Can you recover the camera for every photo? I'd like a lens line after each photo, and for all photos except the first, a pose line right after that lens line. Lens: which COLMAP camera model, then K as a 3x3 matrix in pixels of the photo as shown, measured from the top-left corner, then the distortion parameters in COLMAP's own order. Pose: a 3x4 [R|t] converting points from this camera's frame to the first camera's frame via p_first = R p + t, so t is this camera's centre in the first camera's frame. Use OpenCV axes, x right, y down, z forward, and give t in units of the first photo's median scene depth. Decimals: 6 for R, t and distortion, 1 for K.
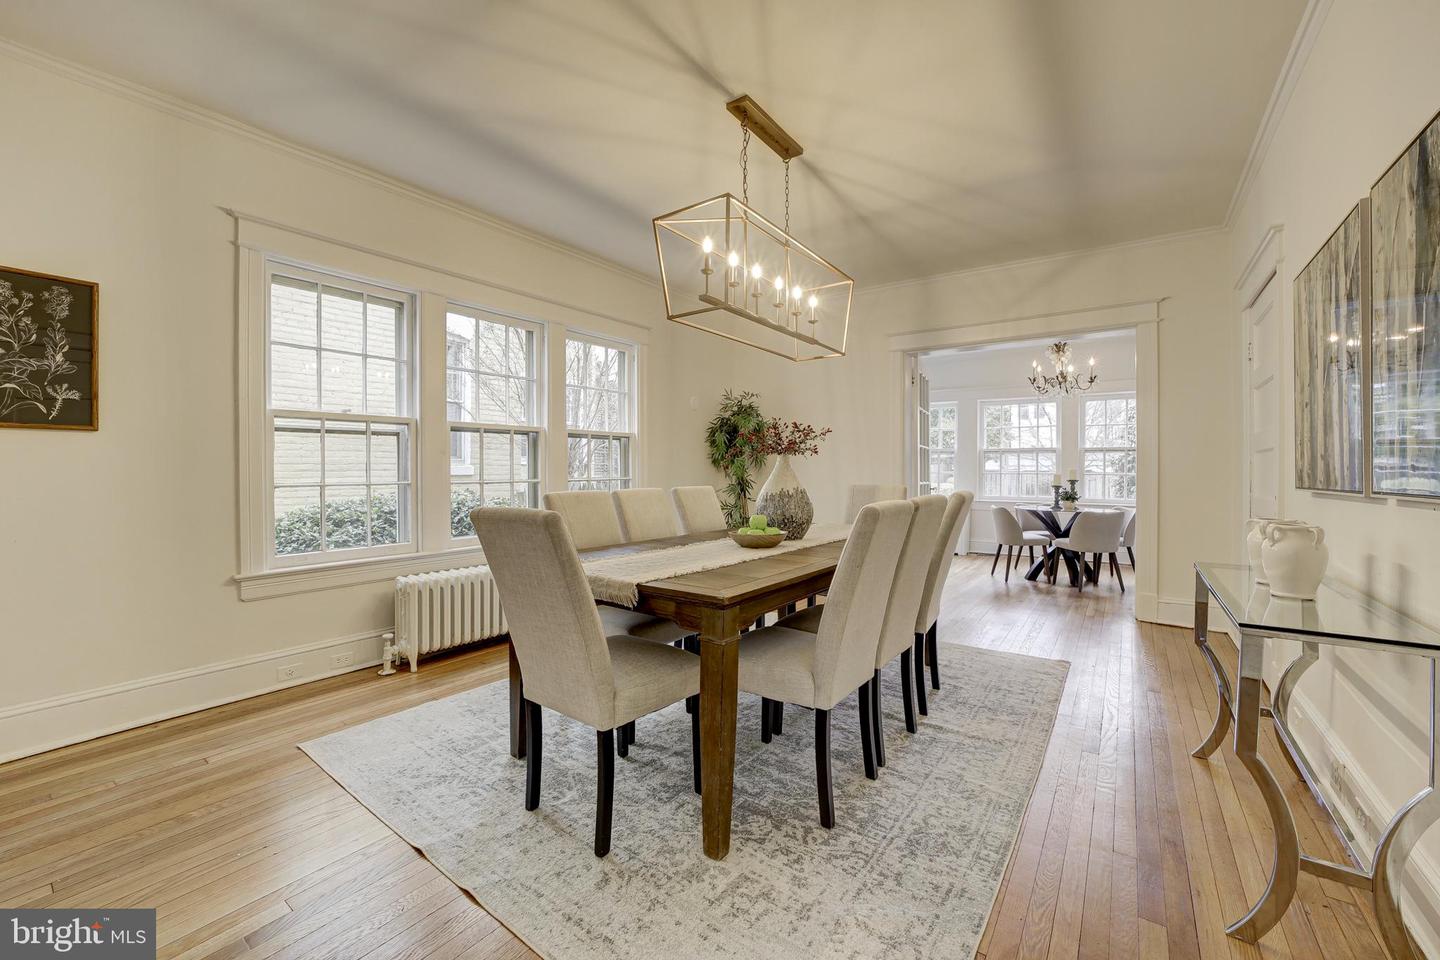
lens RADIAL K [[596.4, 0, 695.3], [0, 596.4, 470.2], [0, 0, 1]] dist [-0.040063, 0.009373]
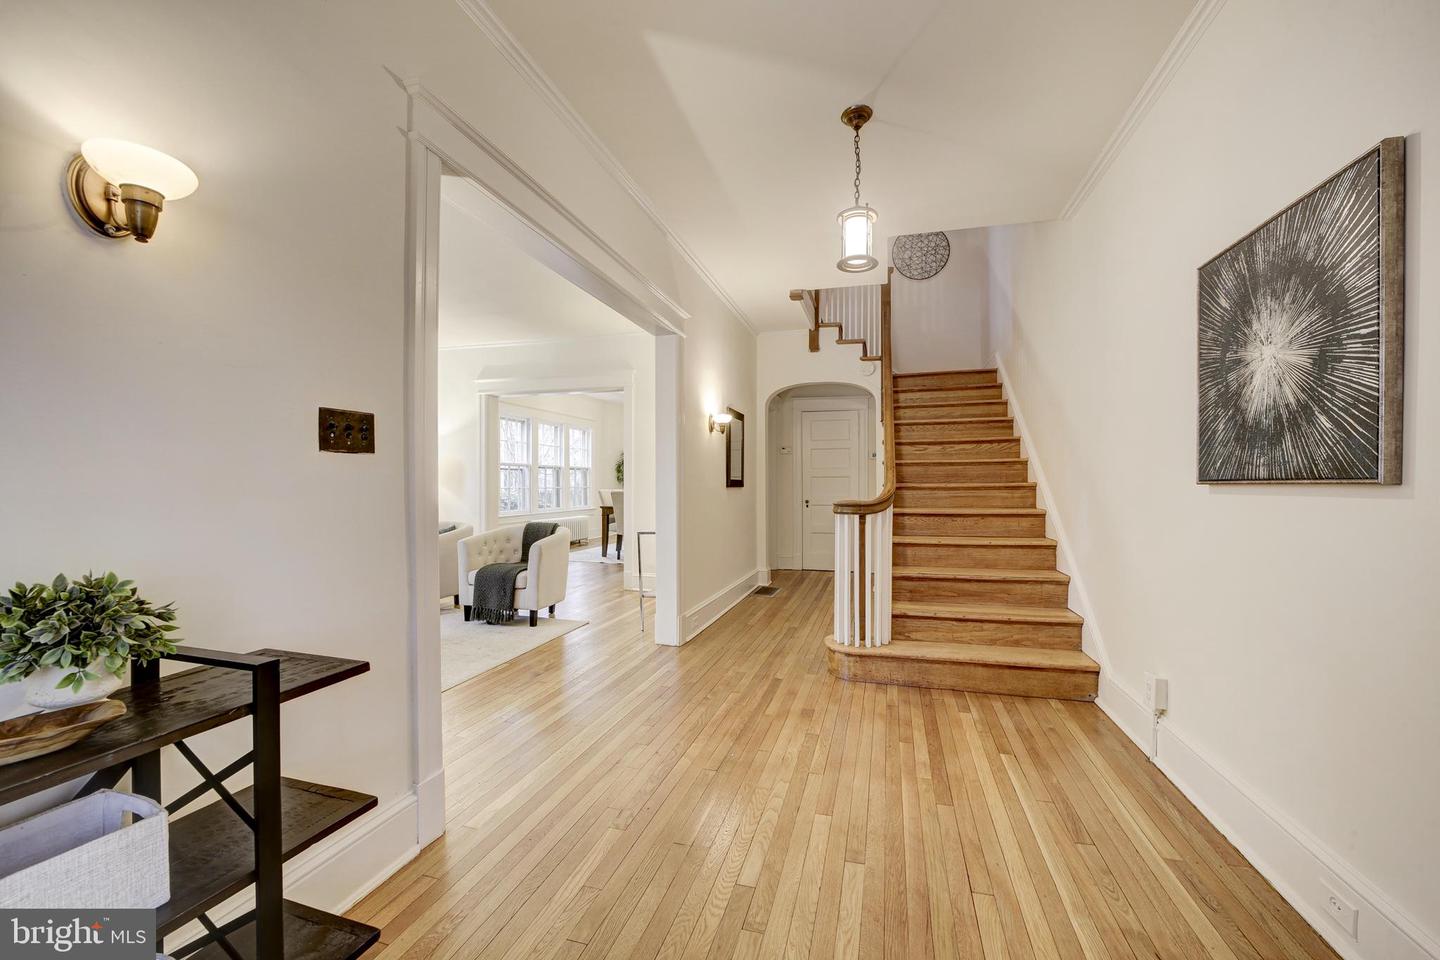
lens RADIAL K [[596.4, 0, 695.3], [0, 596.4, 470.2], [0, 0, 1]] dist [-0.040063, 0.009373]
pose [[0.948928, 0.005648, 0.315441, -1.110264], [0.002454, 0.999677, -0.025280, 0.021623], [-0.315482, 0.024763, 0.948608, -3.315826]]
